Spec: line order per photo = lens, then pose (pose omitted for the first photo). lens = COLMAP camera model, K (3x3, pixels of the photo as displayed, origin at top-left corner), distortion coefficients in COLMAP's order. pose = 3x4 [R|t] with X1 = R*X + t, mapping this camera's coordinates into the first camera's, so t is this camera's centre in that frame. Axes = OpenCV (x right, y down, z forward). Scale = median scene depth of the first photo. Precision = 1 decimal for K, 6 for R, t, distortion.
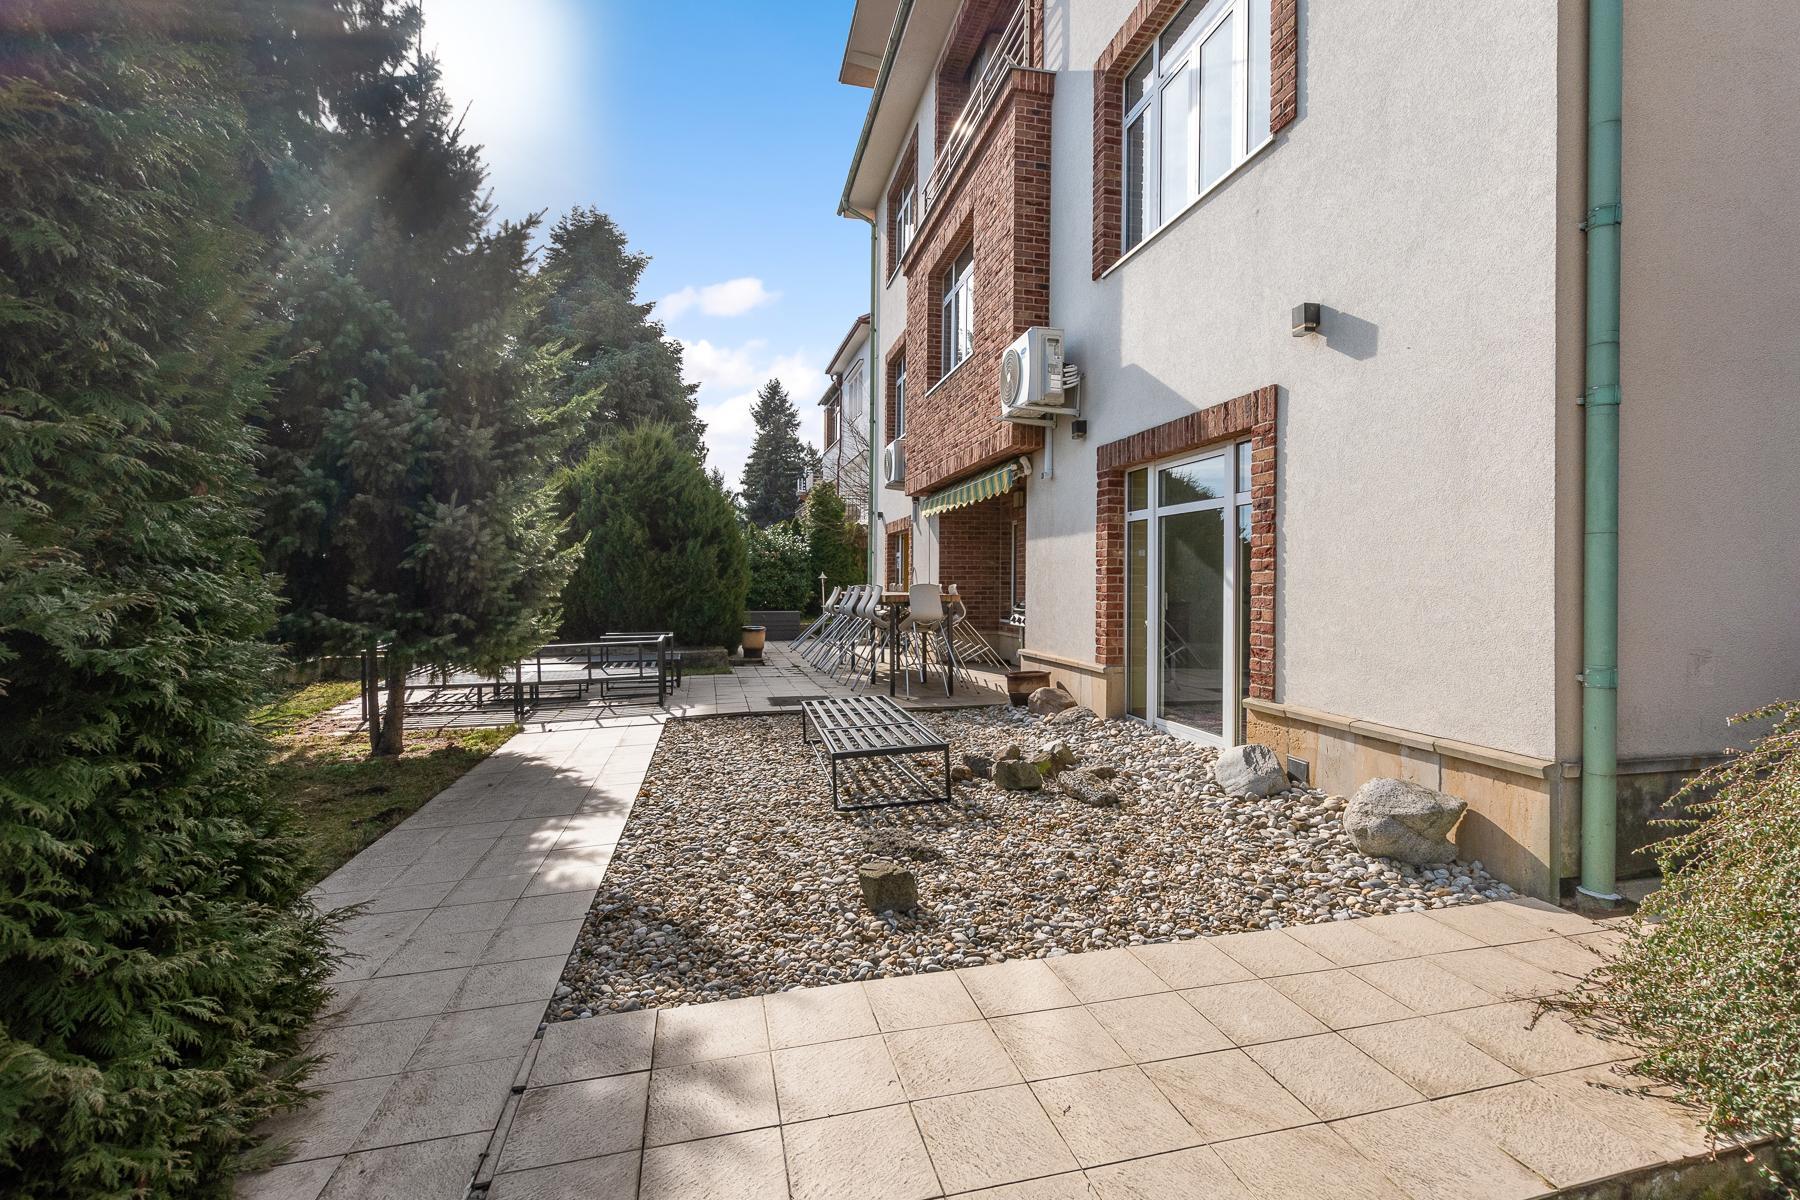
lens RADIAL K [[790.4, 0, 904.9], [0, 790.4, 594.4], [0, 0, 1]] dist [0.001465, 0.000033]
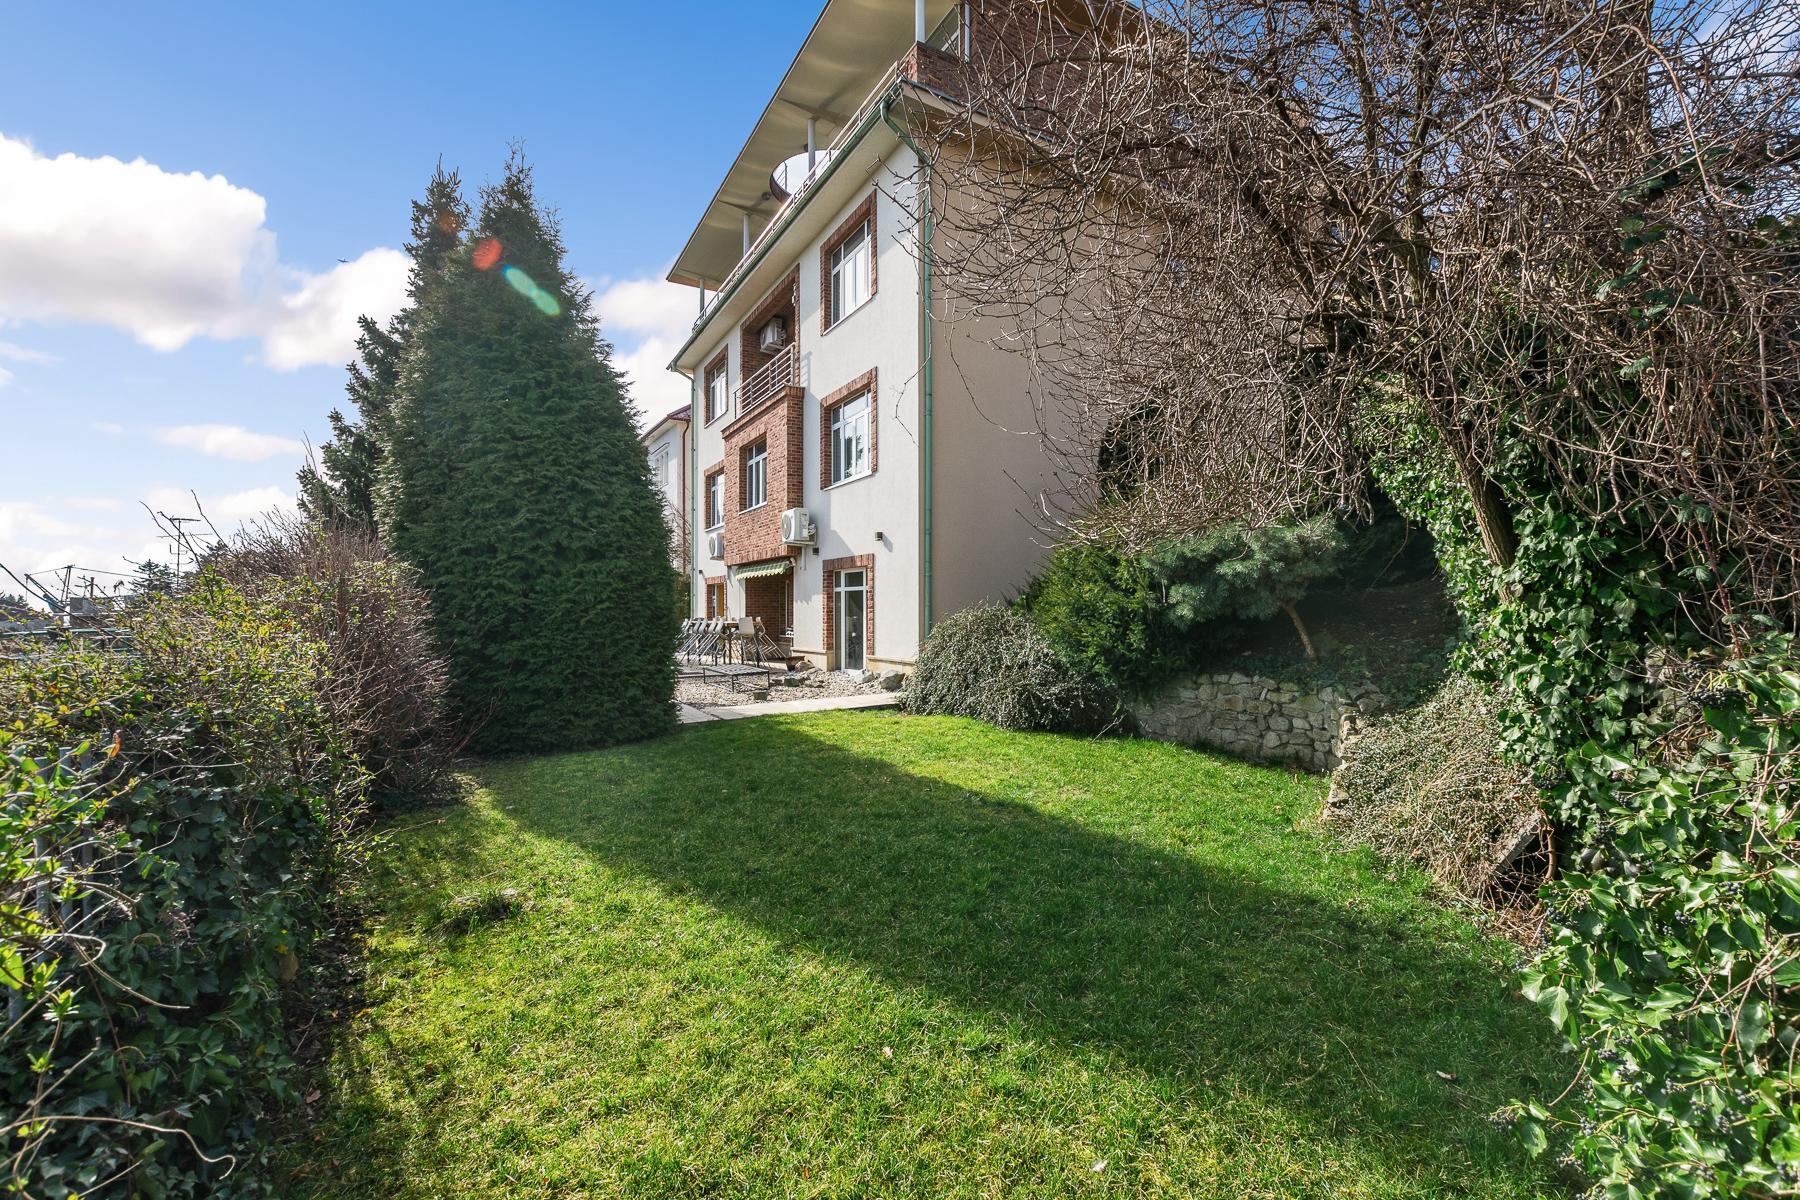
lens RADIAL K [[790.4, 0, 899.9], [0, 790.4, 608.0], [0, 0, 1]] dist [0.001465, 0.000033]
pose [[0.960941, -0.005107, 0.276708, -0.173657], [0.010318, 0.999796, -0.017379, 0.003013], [-0.276563, 0.019555, 0.960797, -1.212868]]
